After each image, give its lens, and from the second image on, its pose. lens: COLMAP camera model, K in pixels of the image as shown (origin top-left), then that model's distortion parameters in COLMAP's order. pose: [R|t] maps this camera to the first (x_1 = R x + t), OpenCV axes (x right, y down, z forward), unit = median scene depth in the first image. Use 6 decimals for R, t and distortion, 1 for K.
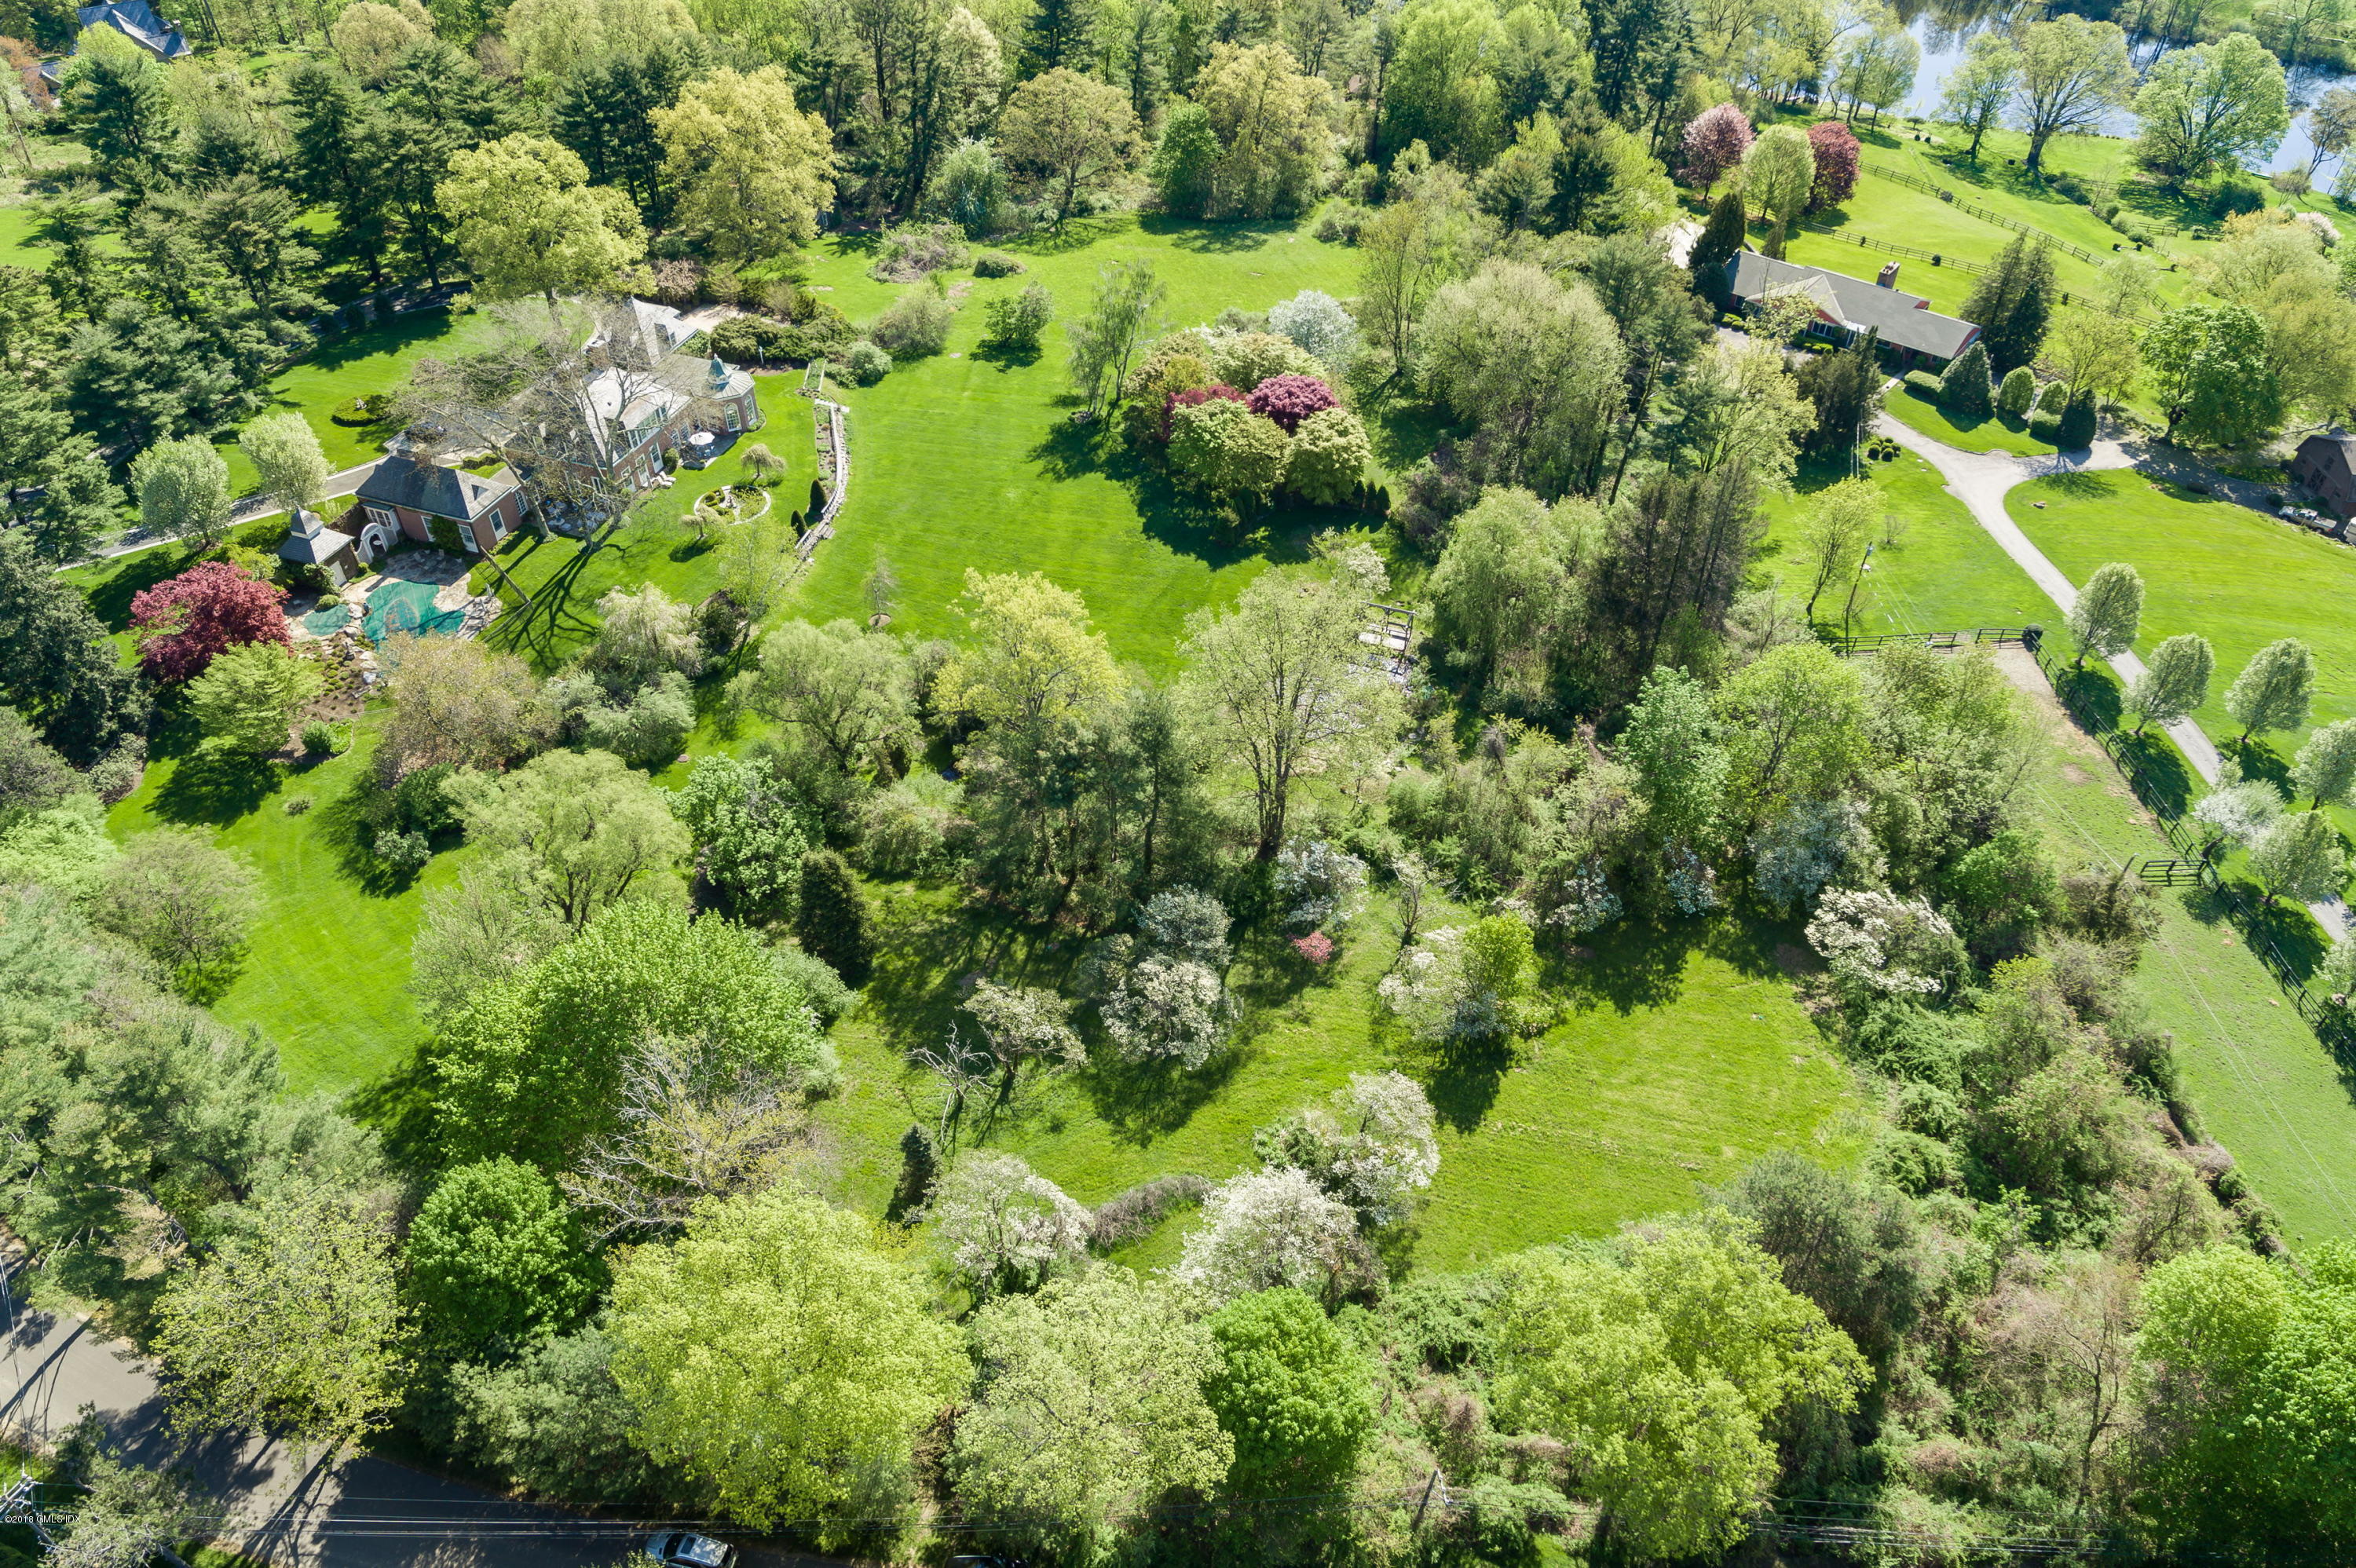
lens RADIAL K [[1633.1, 0, 1180.9], [0, 1633.1, 785.0], [0, 0, 1]] dist [0.005121, 0.006061]
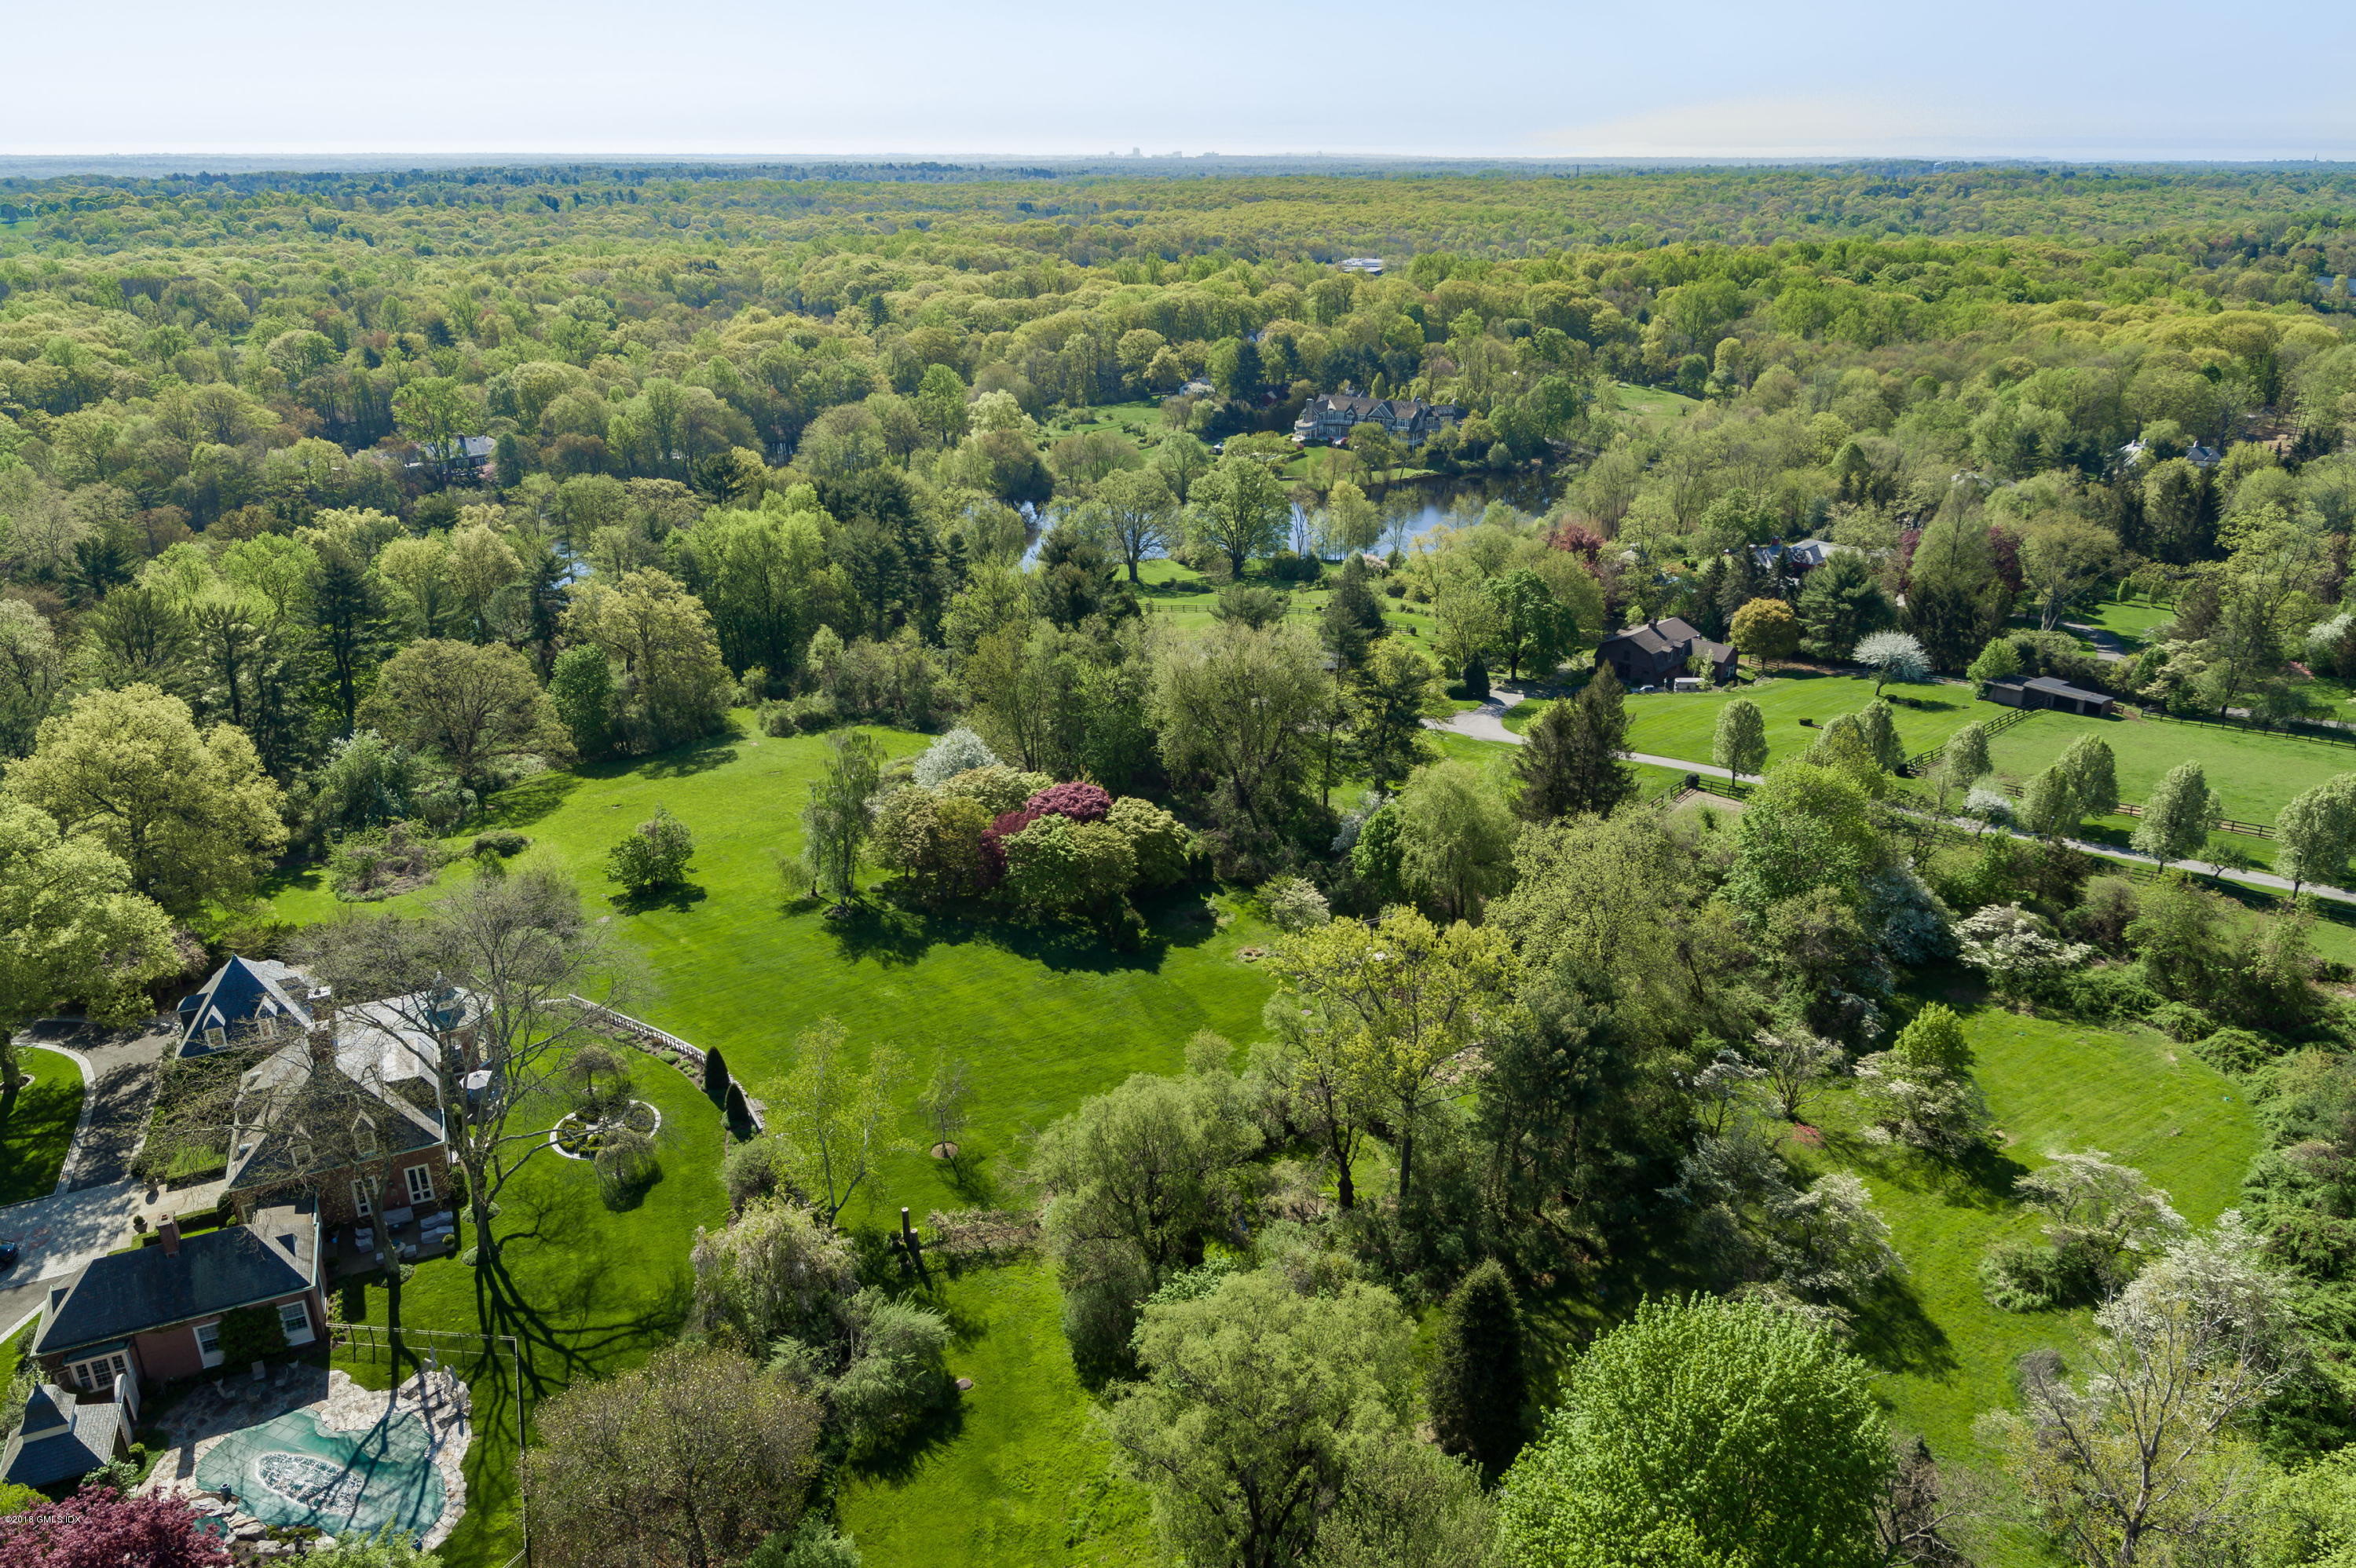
lens RADIAL K [[1633.1, 0, 1186.8], [0, 1633.1, 780.2], [0, 0, 1]] dist [0.005121, 0.006061]
pose [[0.710967, -0.270143, 0.649267, -0.490322], [0.476221, 0.864300, -0.161864, -0.064745], [-0.517435, 0.424274, 0.743137, 0.259751]]
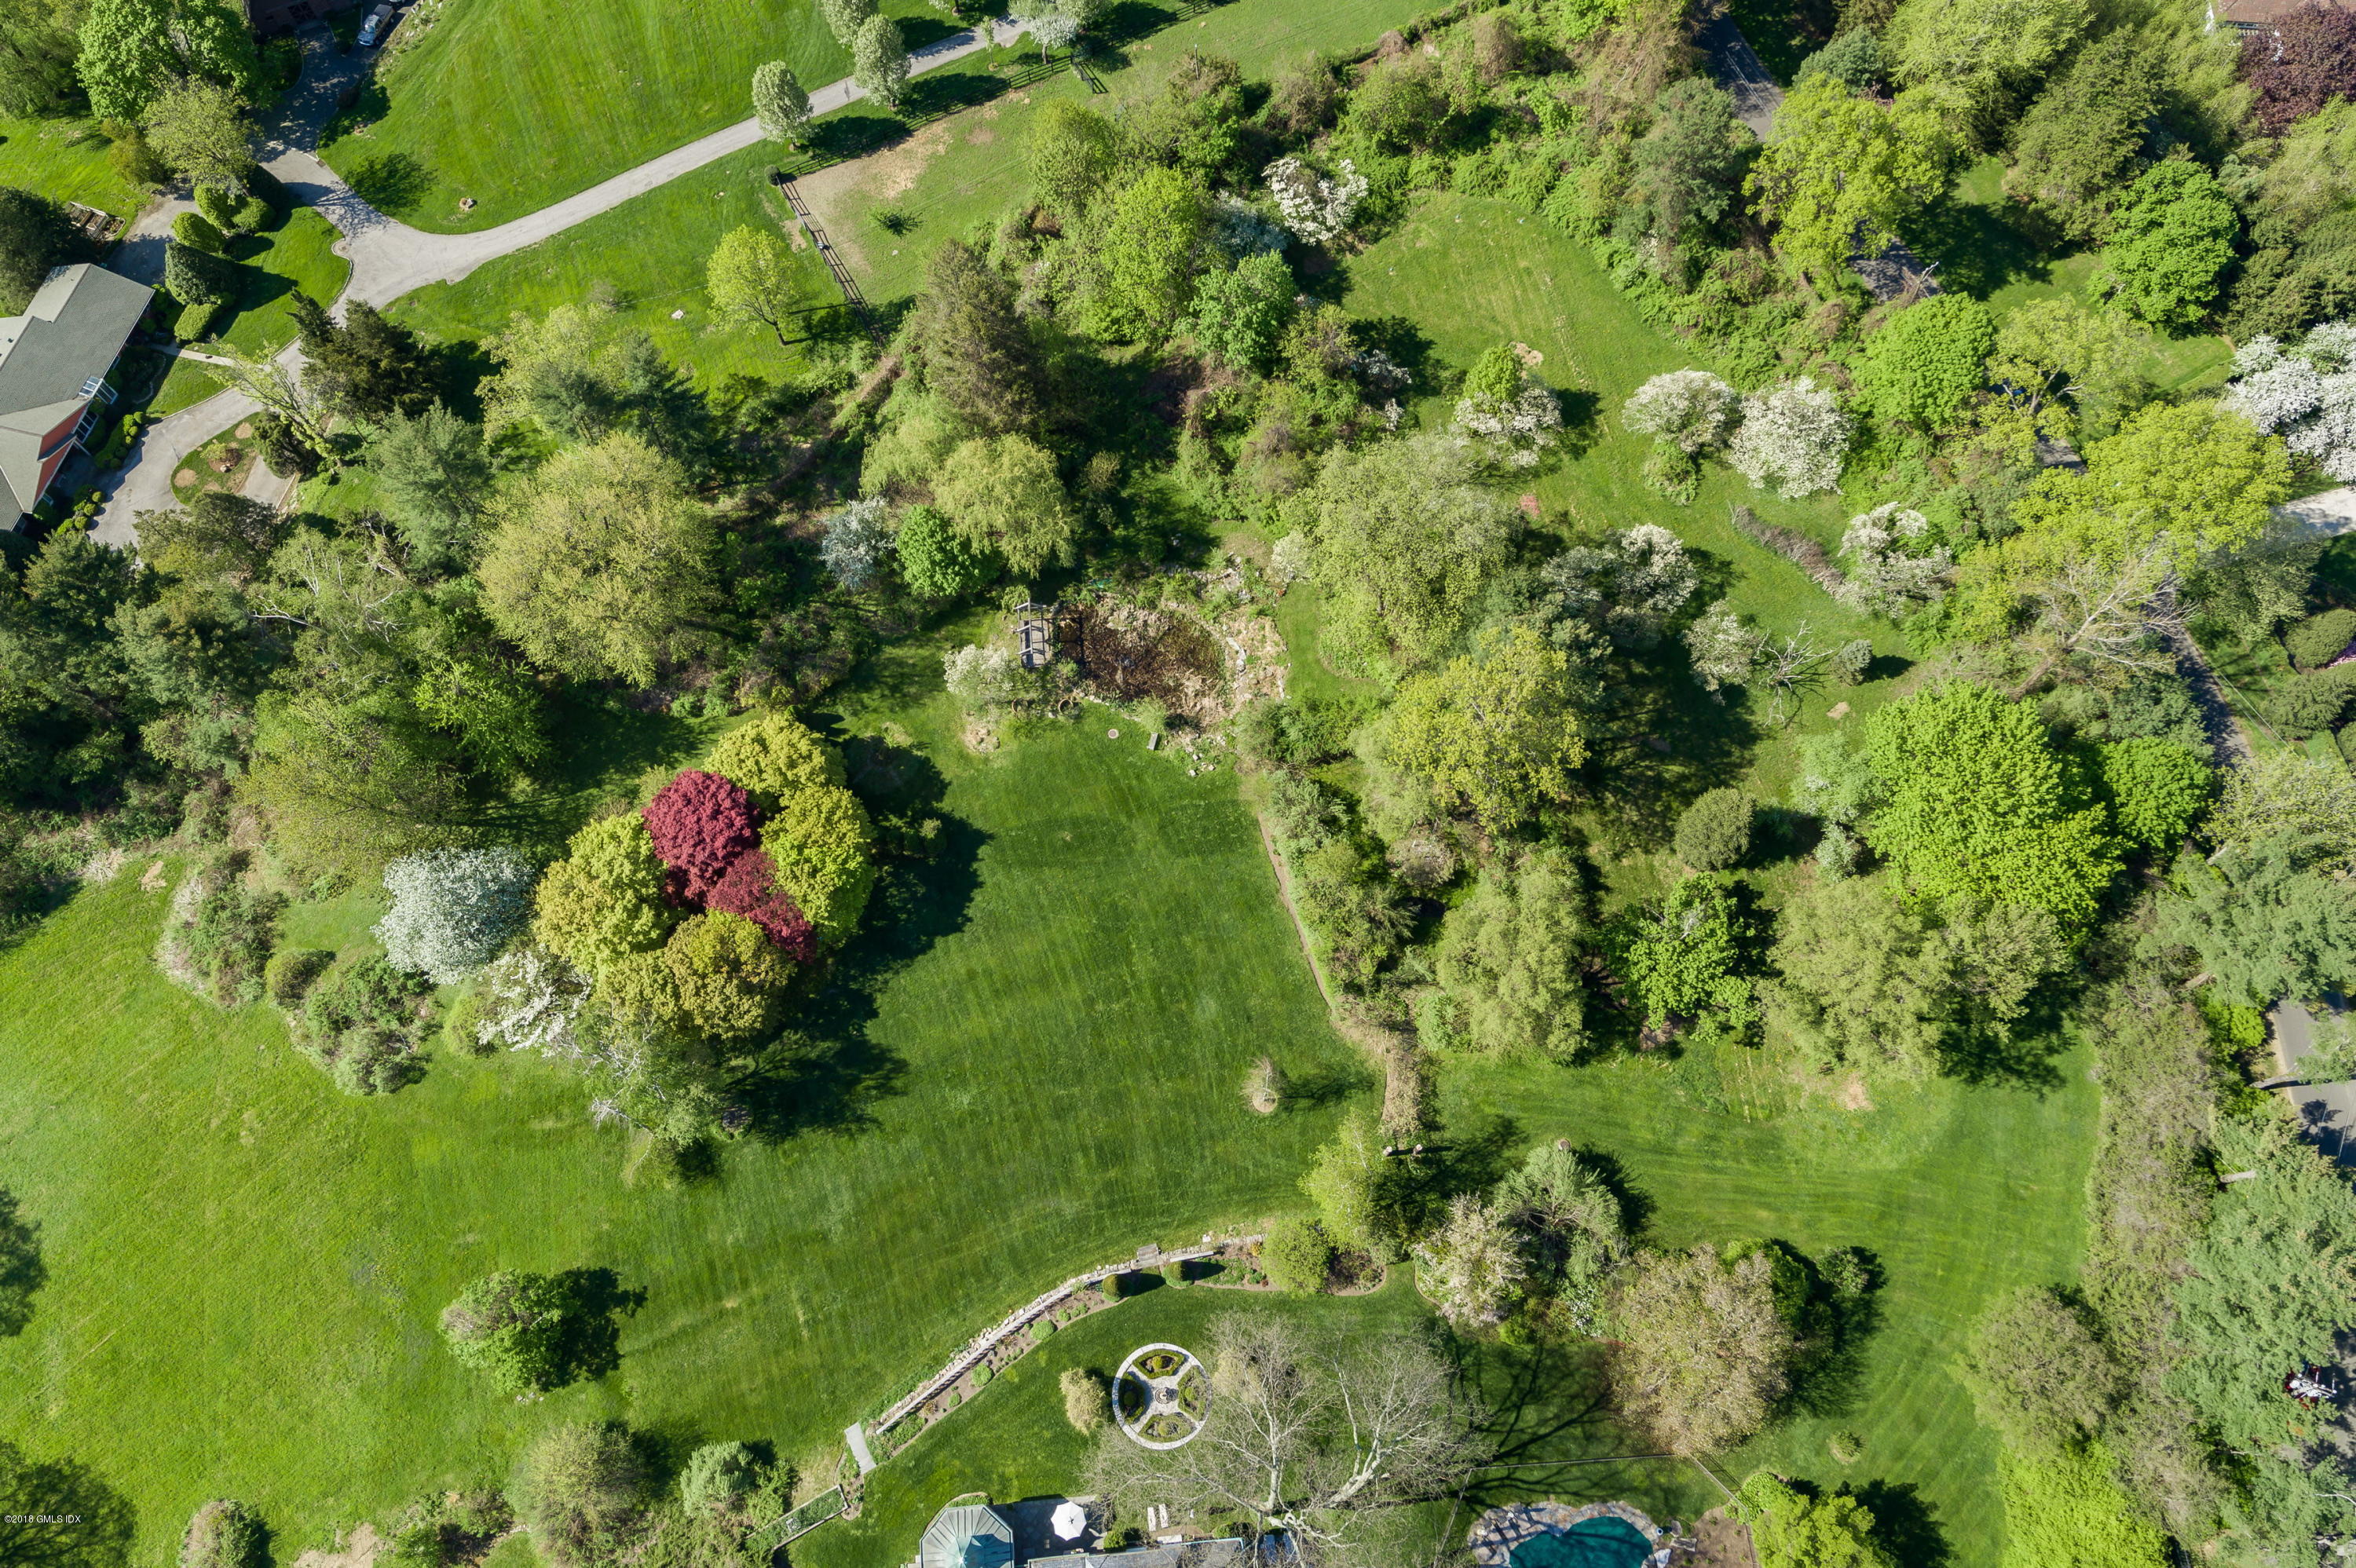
lens RADIAL K [[1633.1, 0, 1181.0], [0, 1633.1, 799.8], [0, 0, 1]] dist [0.005121, 0.006061]
pose [[-0.428792, -0.844412, 0.321101, -0.273326], [0.587479, 0.009383, 0.809185, -0.738774], [-0.686298, 0.535612, 0.492051, 0.451756]]
